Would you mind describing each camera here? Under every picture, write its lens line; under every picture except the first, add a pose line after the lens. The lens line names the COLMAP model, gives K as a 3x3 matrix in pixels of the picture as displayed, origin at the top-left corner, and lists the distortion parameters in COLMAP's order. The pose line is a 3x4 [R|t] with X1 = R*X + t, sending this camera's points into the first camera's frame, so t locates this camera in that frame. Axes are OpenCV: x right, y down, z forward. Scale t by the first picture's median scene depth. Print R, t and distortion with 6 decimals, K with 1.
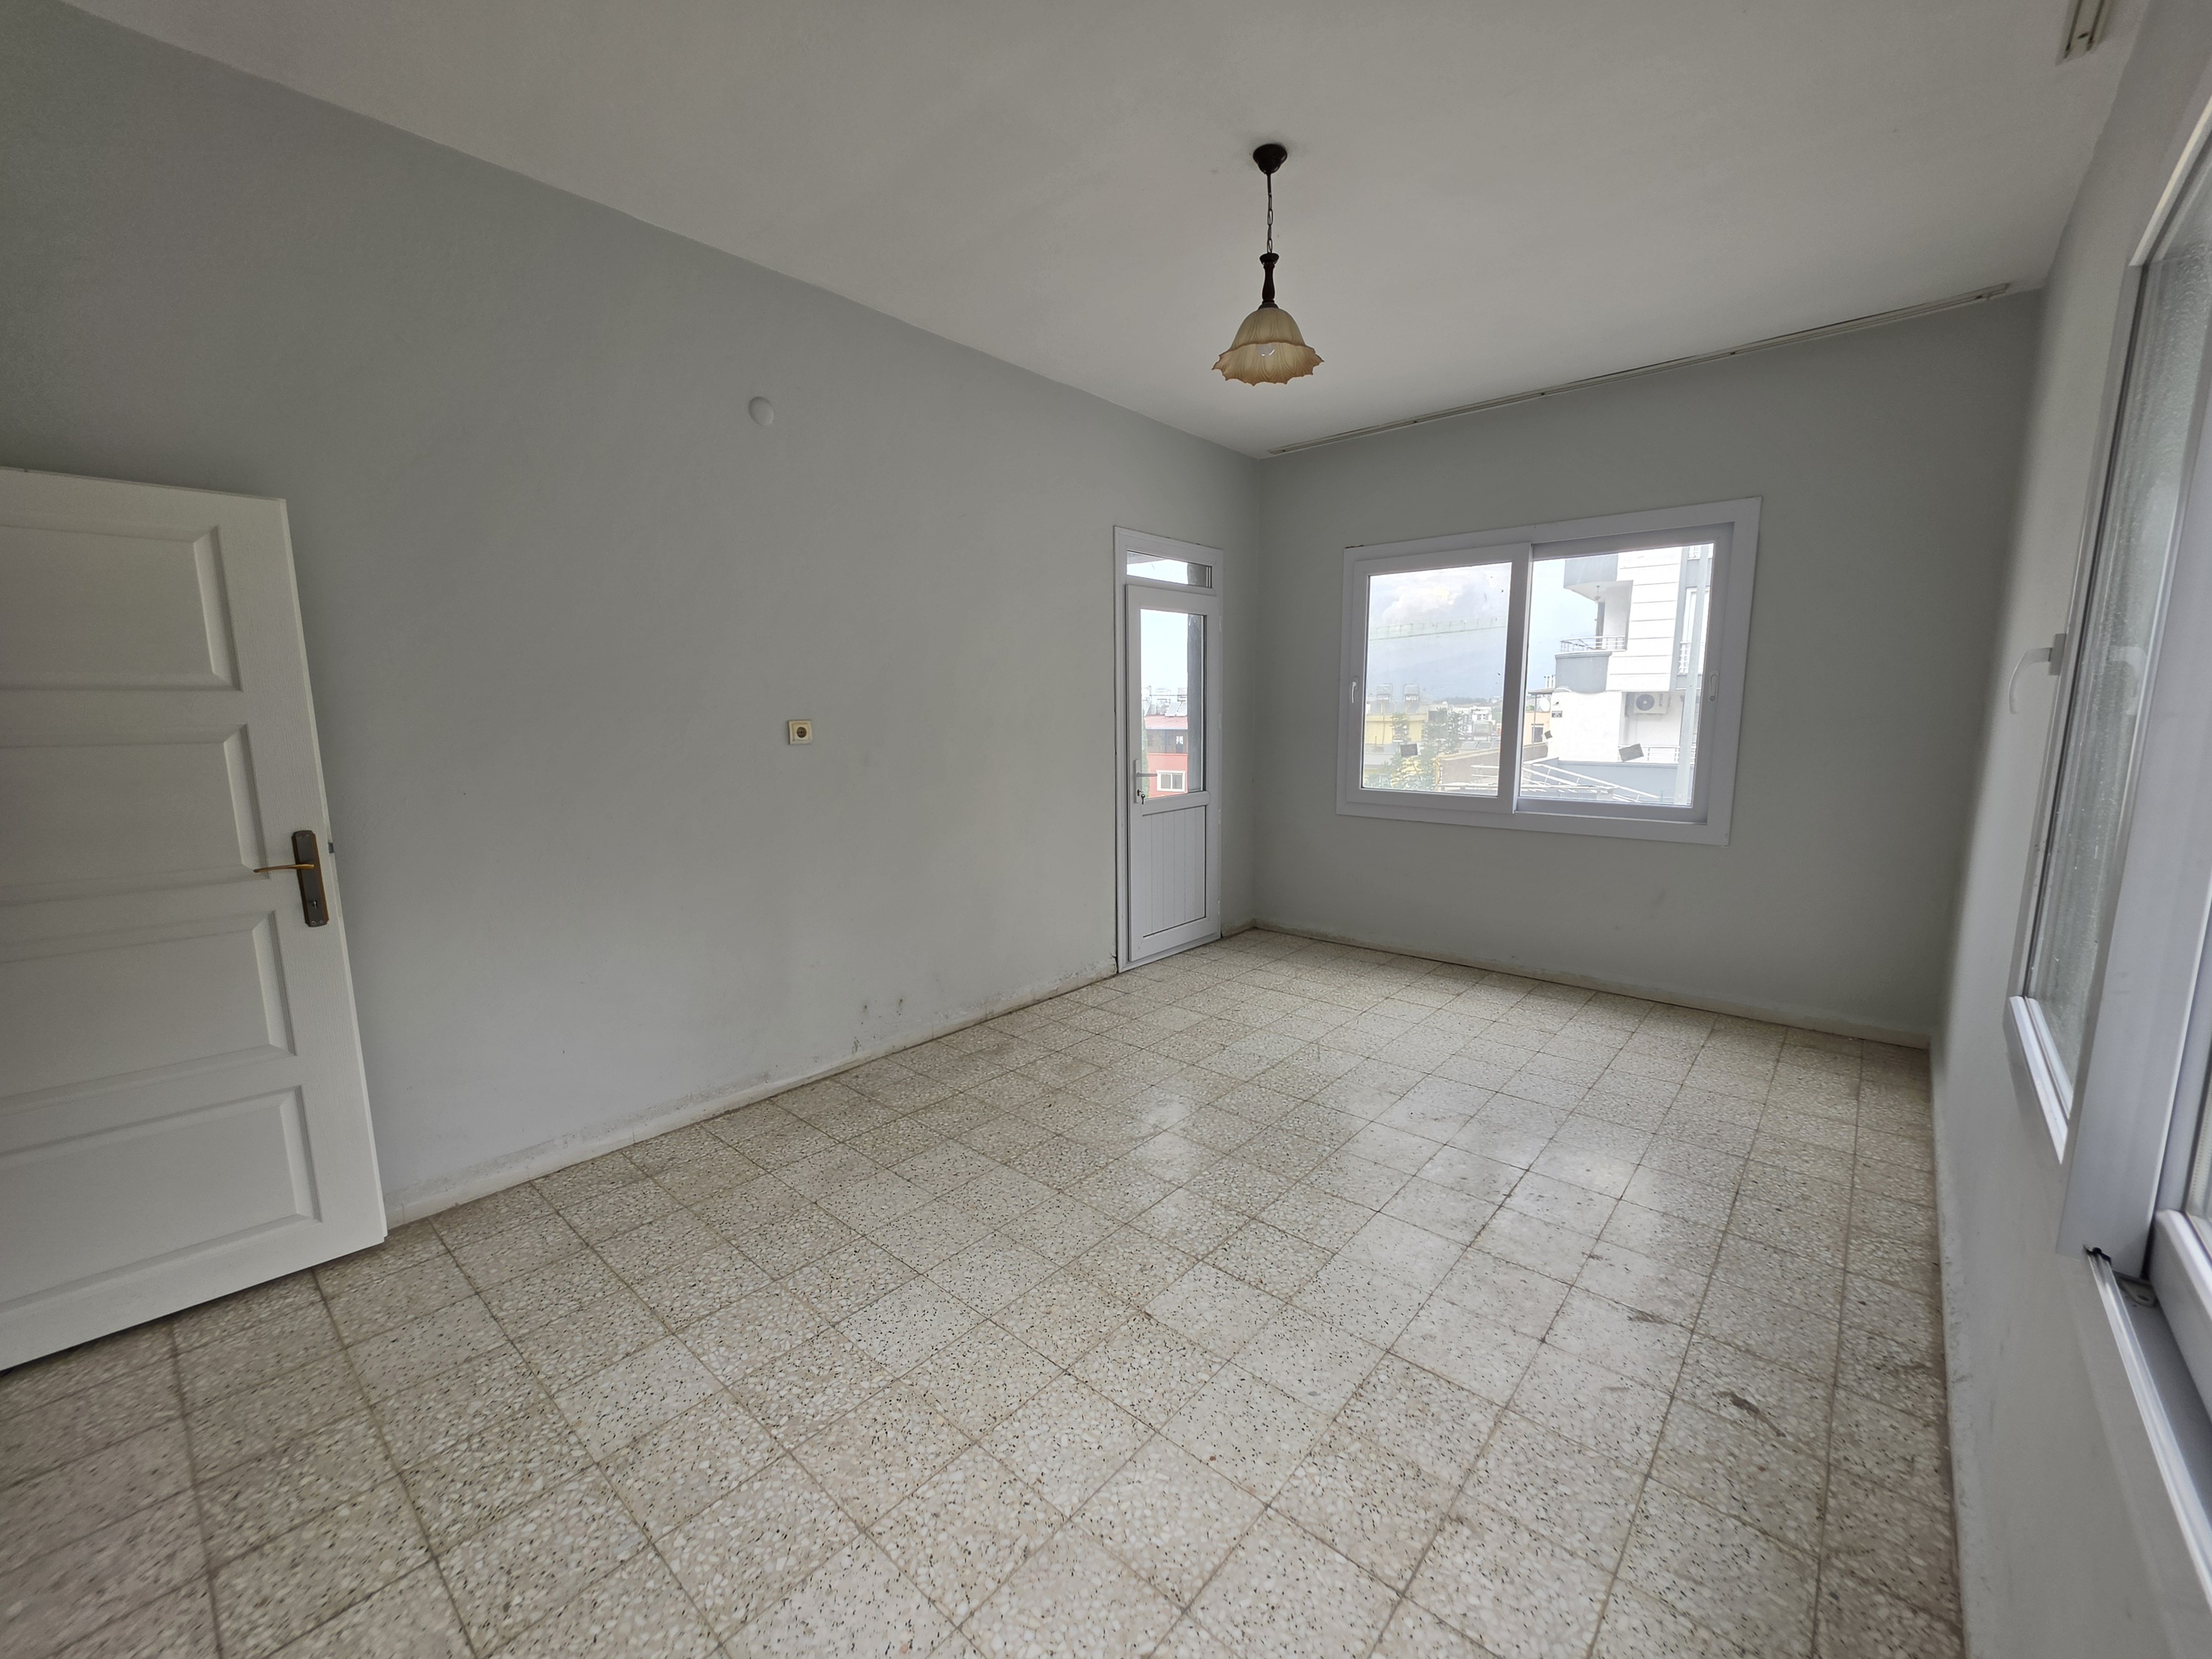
lens RADIAL K [[885.0, 0, 1114.3], [0, 885.0, 832.3], [0, 0, 1]] dist [-0.006034, 0.001120]
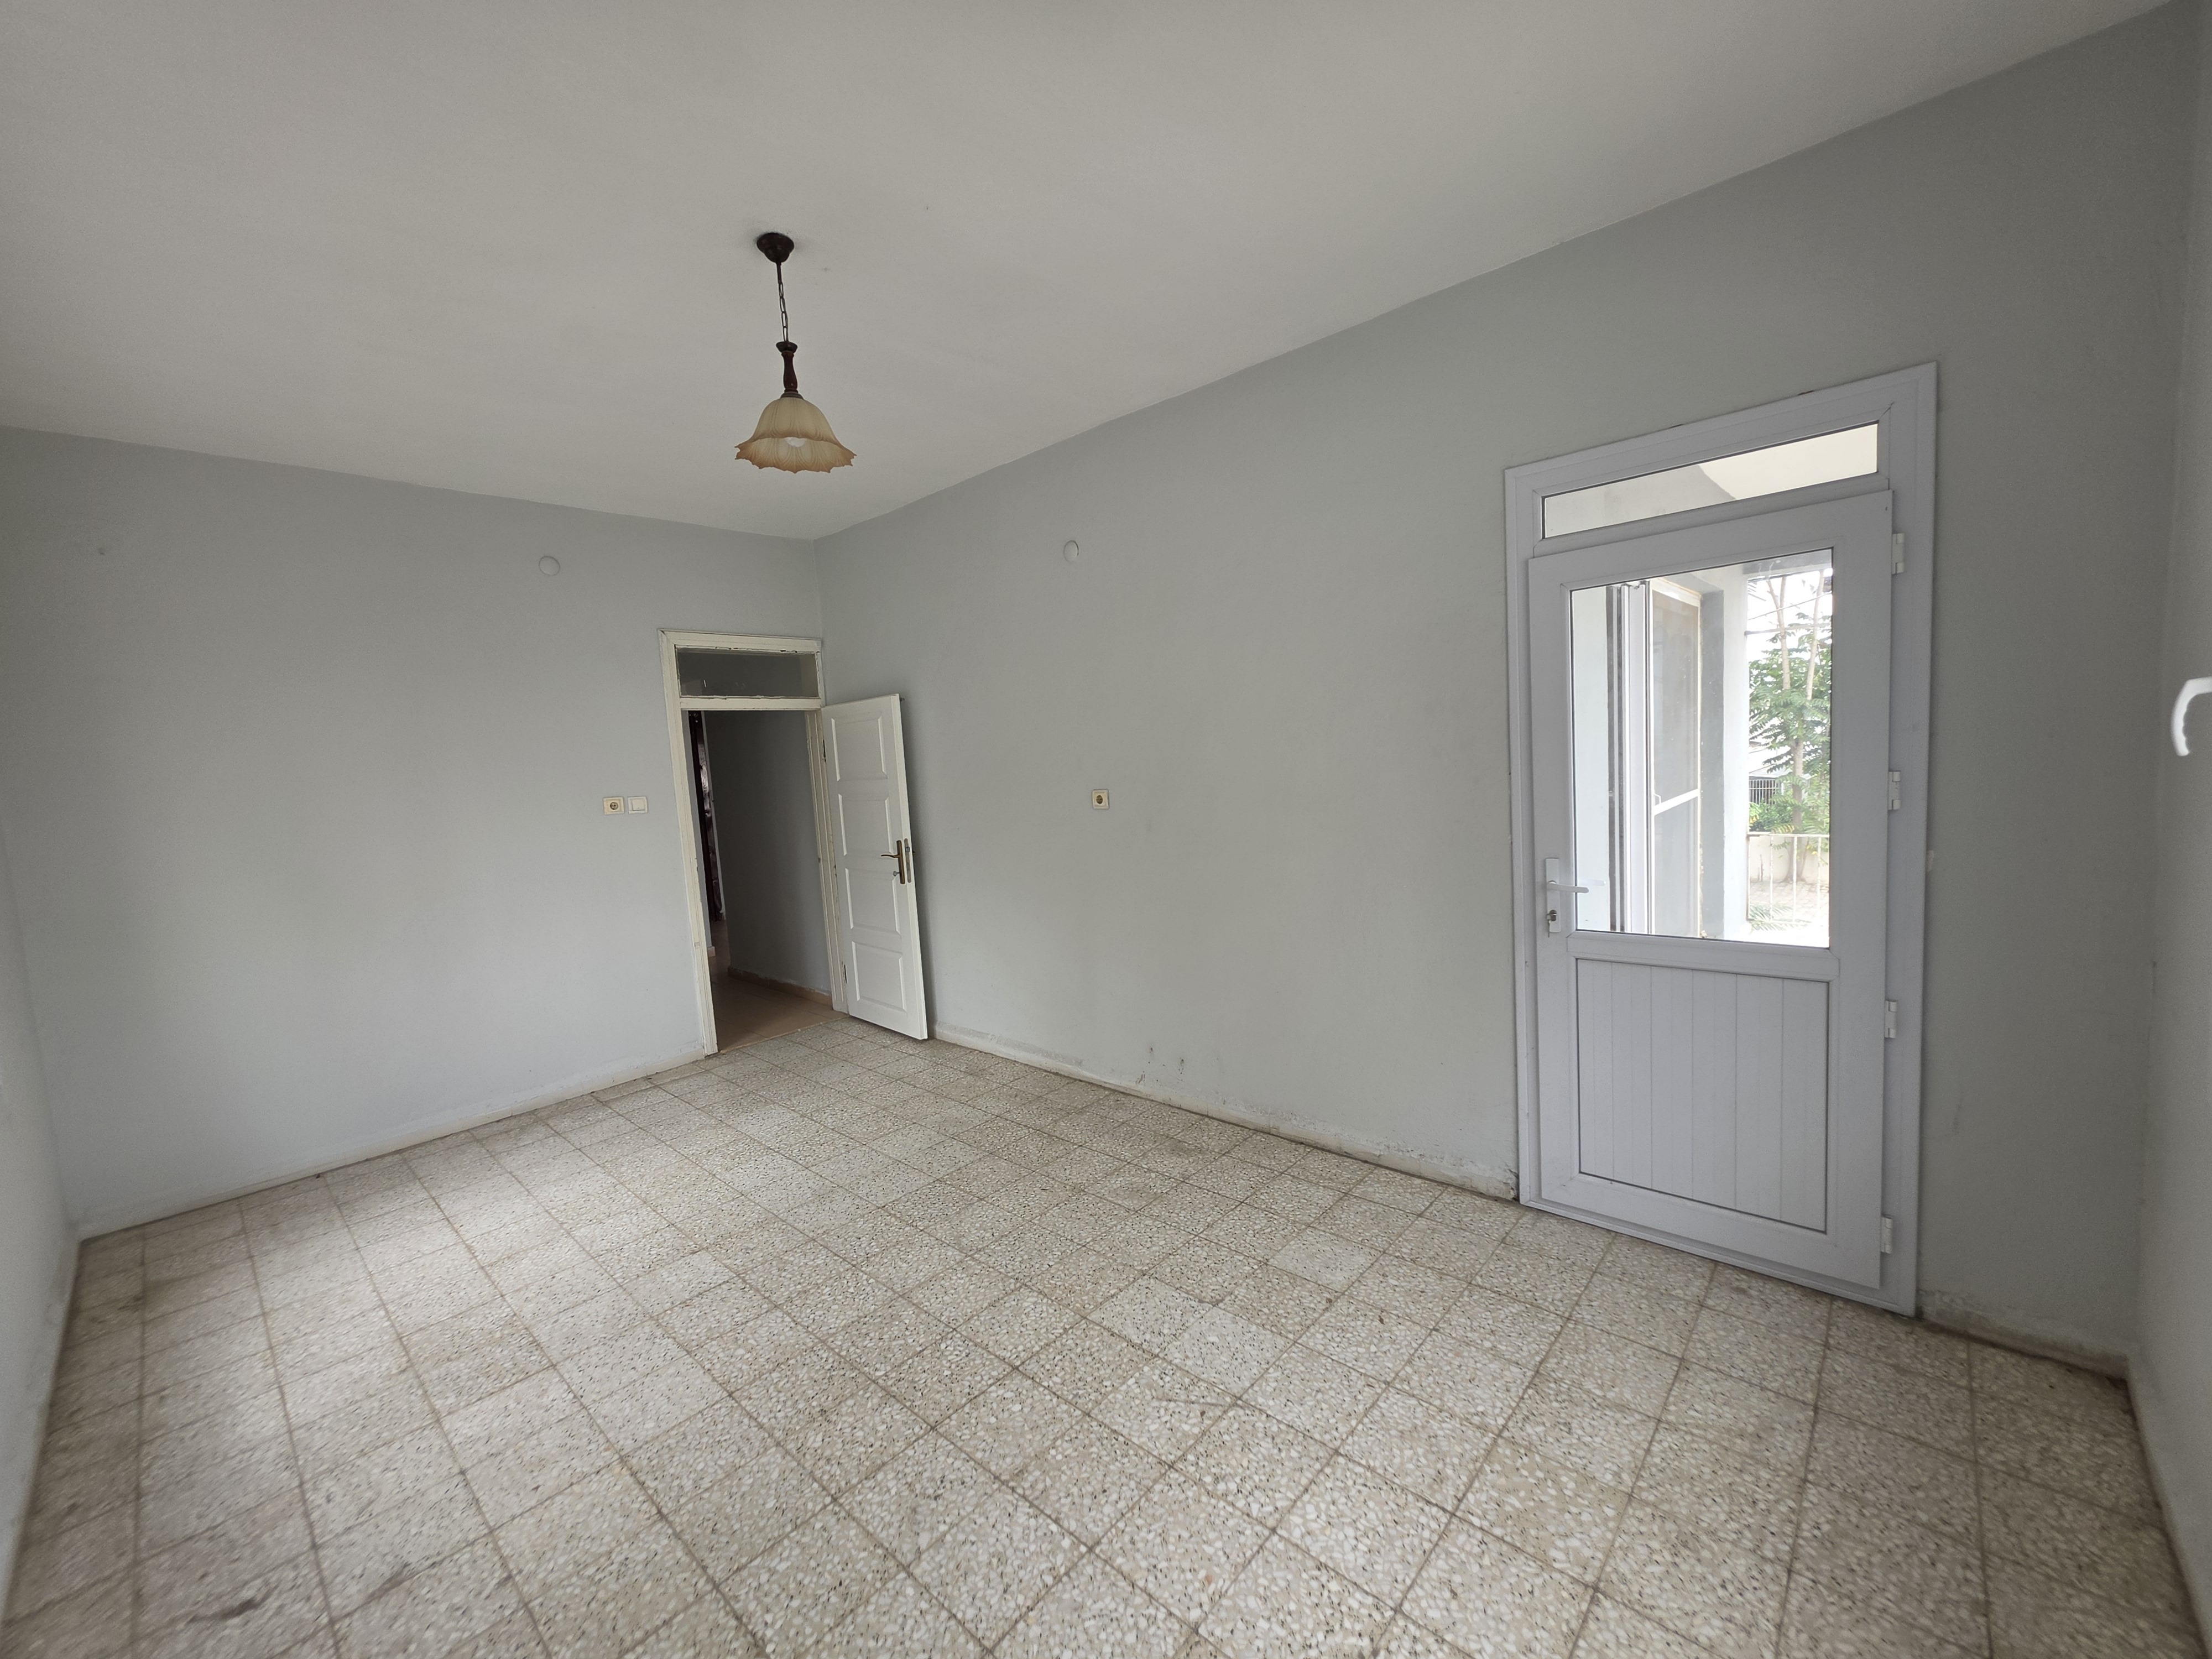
lens RADIAL K [[885.0, 0, 1118.5], [0, 885.0, 840.9], [0, 0, 1]] dist [-0.006034, 0.001120]
pose [[-0.018782, 0.108169, -0.993955, 0.900641], [-0.080751, 0.990719, 0.109343, -0.201704], [0.996557, 0.082316, -0.009873, 1.096119]]
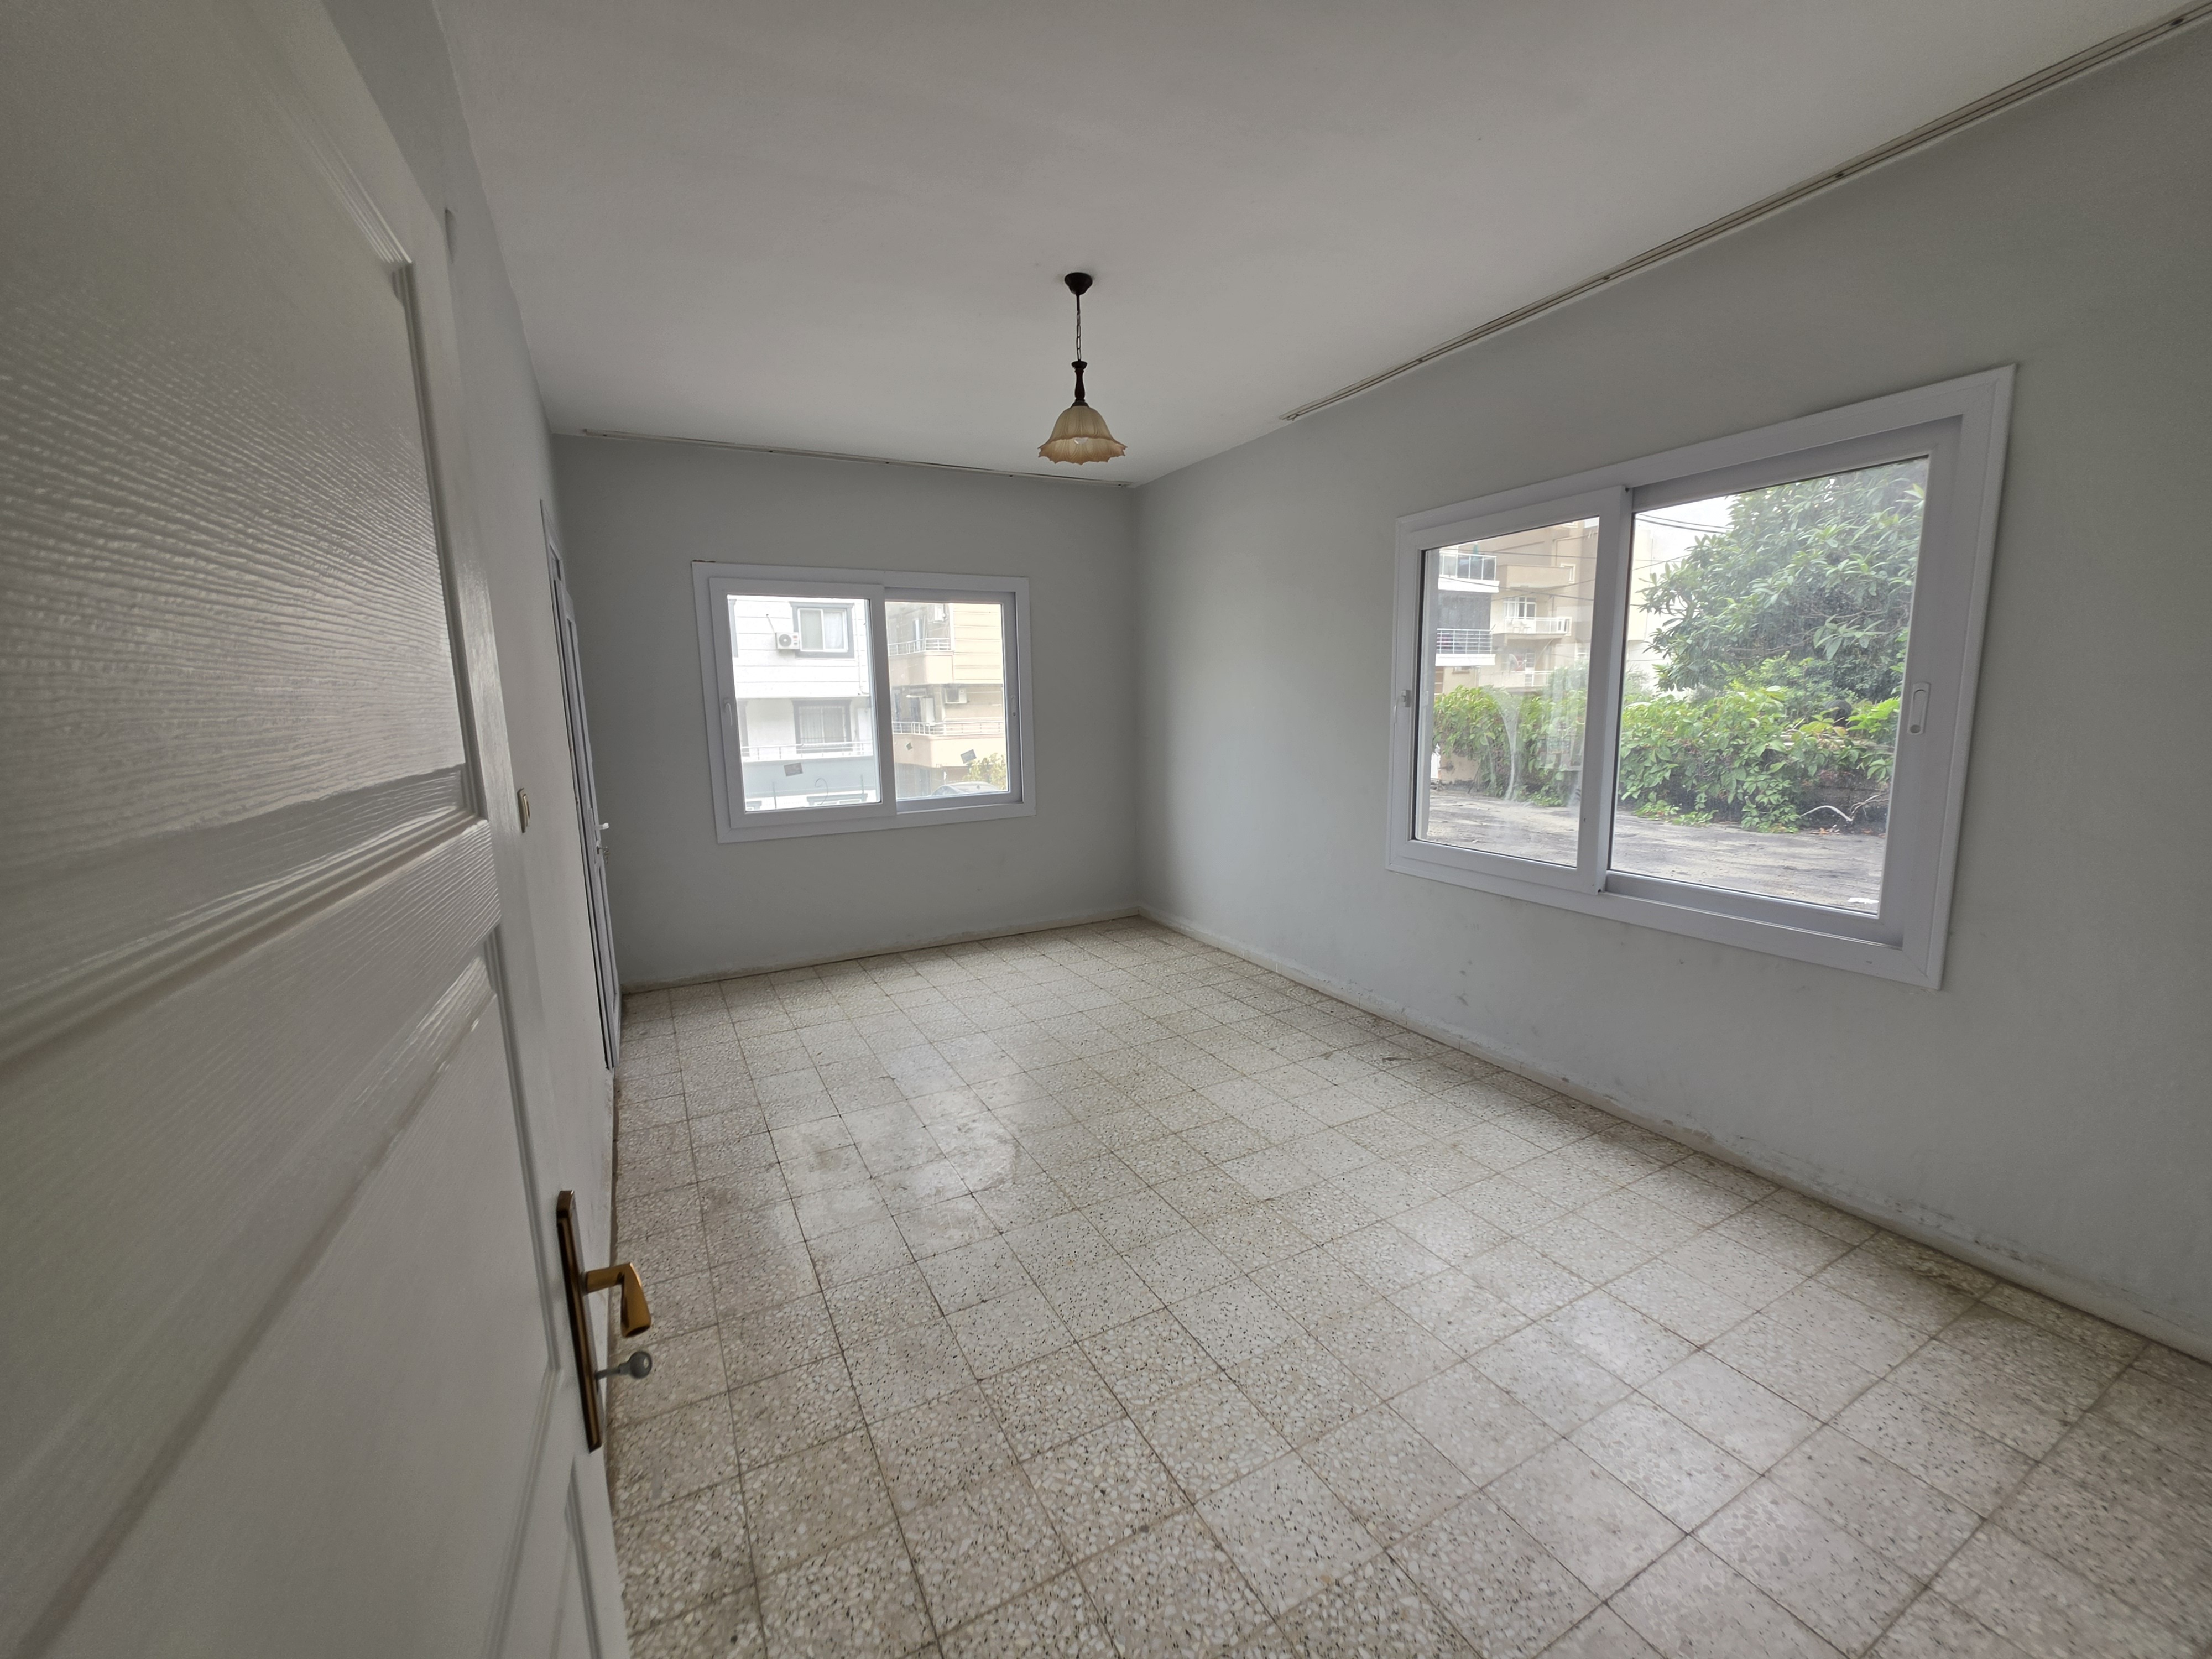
lens RADIAL K [[885.0, 0, 1105.8], [0, 885.0, 838.6], [0, 0, 1]] dist [-0.006034, 0.001120]
pose [[0.359138, -0.150226, 0.921115, -0.793228], [0.151732, 0.983228, 0.101197, -0.100012], [-0.920868, 0.103419, 0.375909, 0.456187]]
